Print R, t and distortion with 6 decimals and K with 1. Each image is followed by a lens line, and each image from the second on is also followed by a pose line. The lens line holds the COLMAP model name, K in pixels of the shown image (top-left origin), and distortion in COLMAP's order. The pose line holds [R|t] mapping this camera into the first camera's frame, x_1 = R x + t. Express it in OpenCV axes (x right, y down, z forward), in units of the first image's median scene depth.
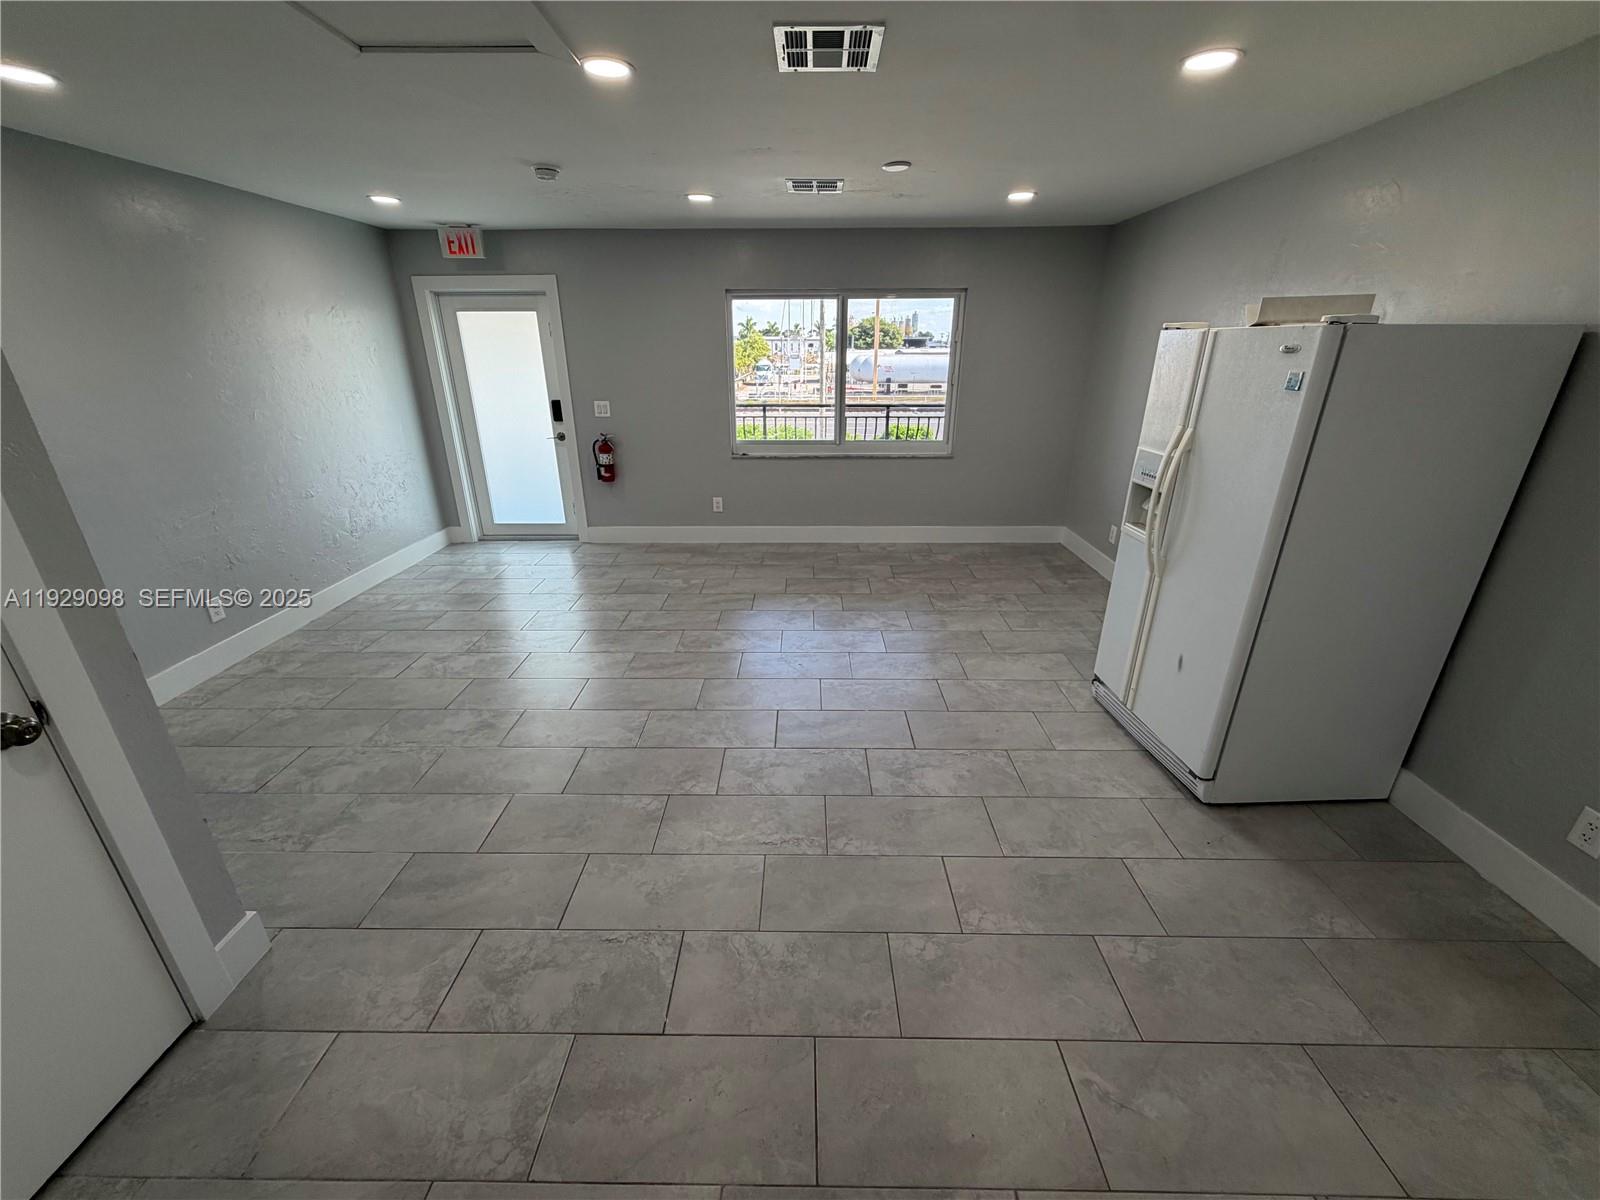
lens RADIAL K [[635.4, 0, 797.1], [0, 635.4, 599.5], [0, 0, 1]] dist [-0.001384, -0.000044]
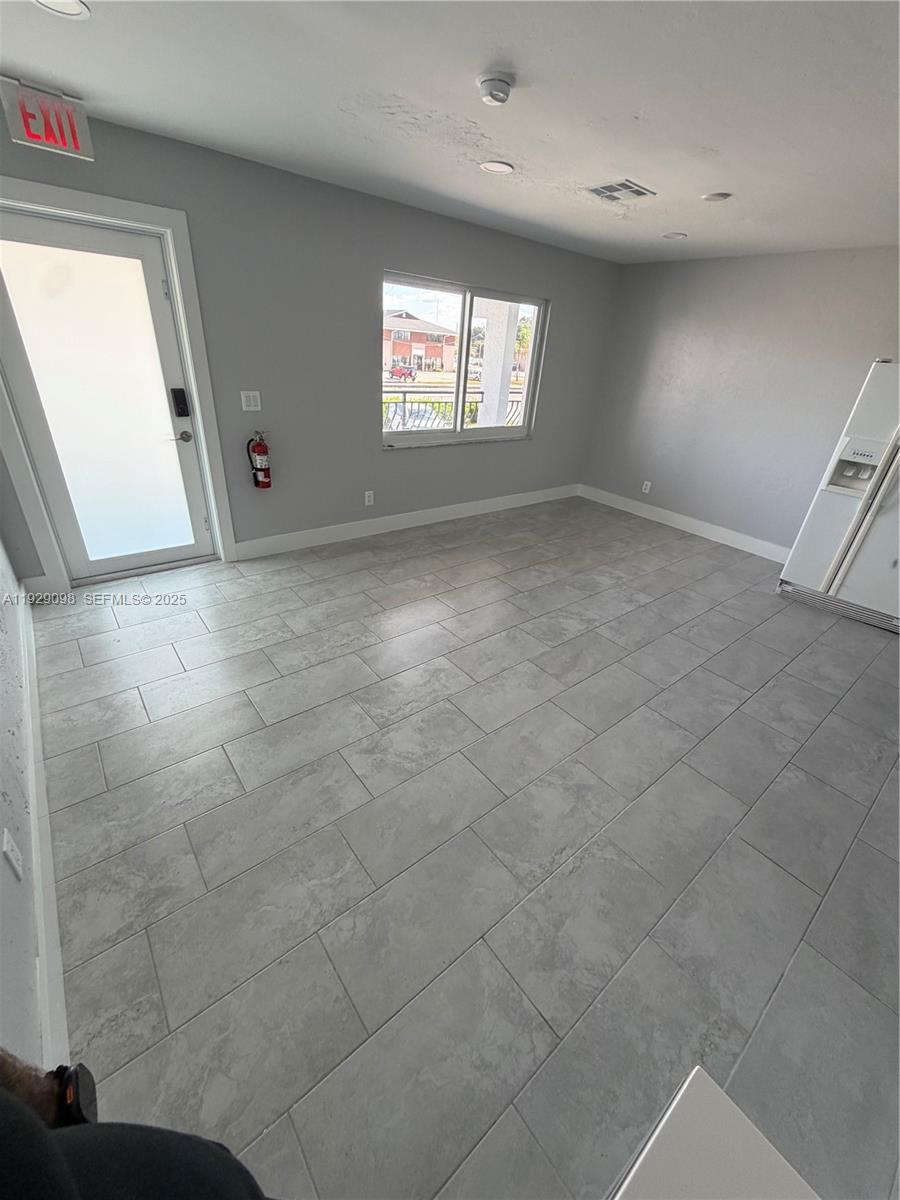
lens RADIAL K [[476.5, 0, 449.3], [0, 476.5, 597.3], [0, 0, 1]] dist [-0.001384, -0.000044]
pose [[0.770042, -0.247342, 0.588097, -0.834570], [0.166585, 0.967764, 0.188899, -0.193556], [-0.615861, -0.047492, 0.786422, 0.519173]]
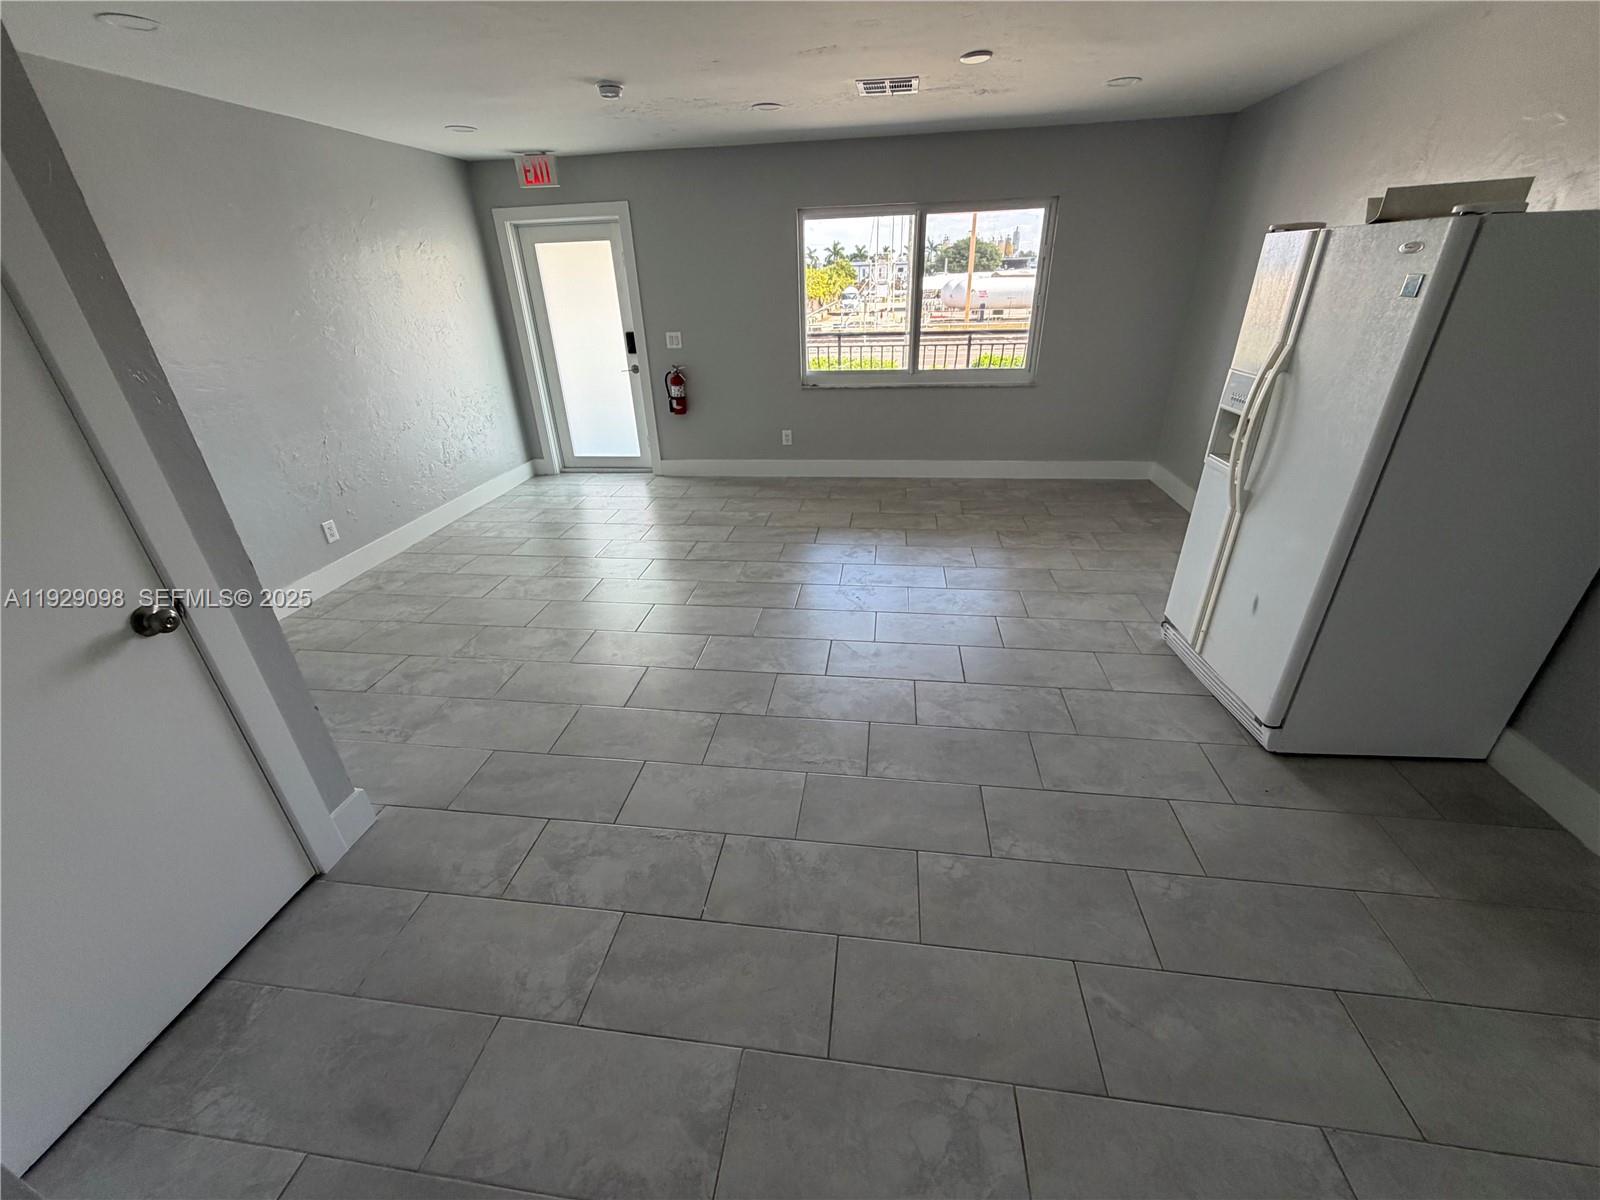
lens RADIAL K [[635.4, 0, 797.1], [0, 635.4, 599.5], [0, 0, 1]] dist [-0.001384, -0.000044]
pose [[0.991915, 0.031578, -0.122915, 0.034360], [-0.019738, 0.995149, 0.096384, 0.011036], [0.125363, -0.093178, 0.987726, -0.006921]]
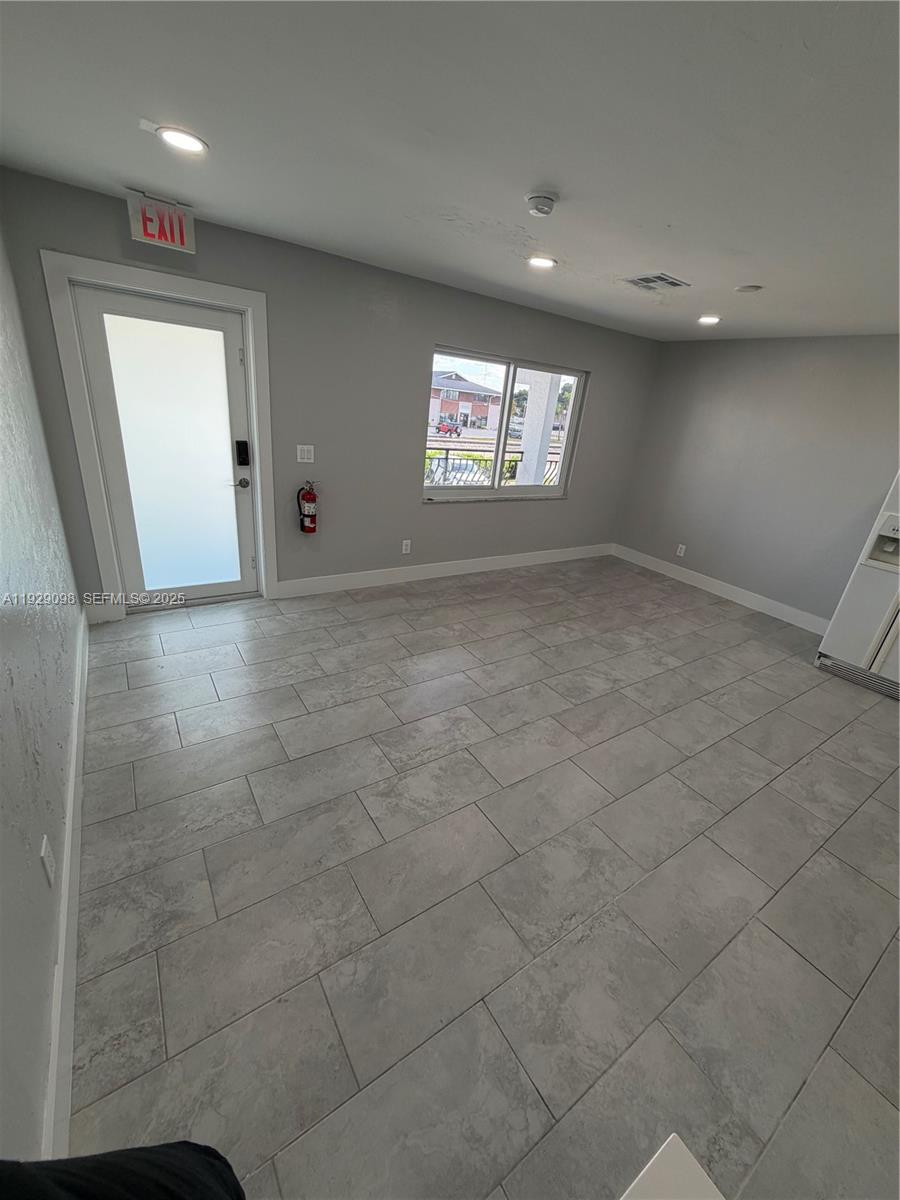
lens RADIAL K [[476.5, 0, 449.3], [0, 476.5, 597.3], [0, 0, 1]] dist [-0.001384, -0.000044]
pose [[0.821246, -0.137855, 0.553670, -0.842673], [0.111997, 0.990444, 0.080481, -0.198999], [-0.559474, -0.004085, 0.828838, 0.493645]]
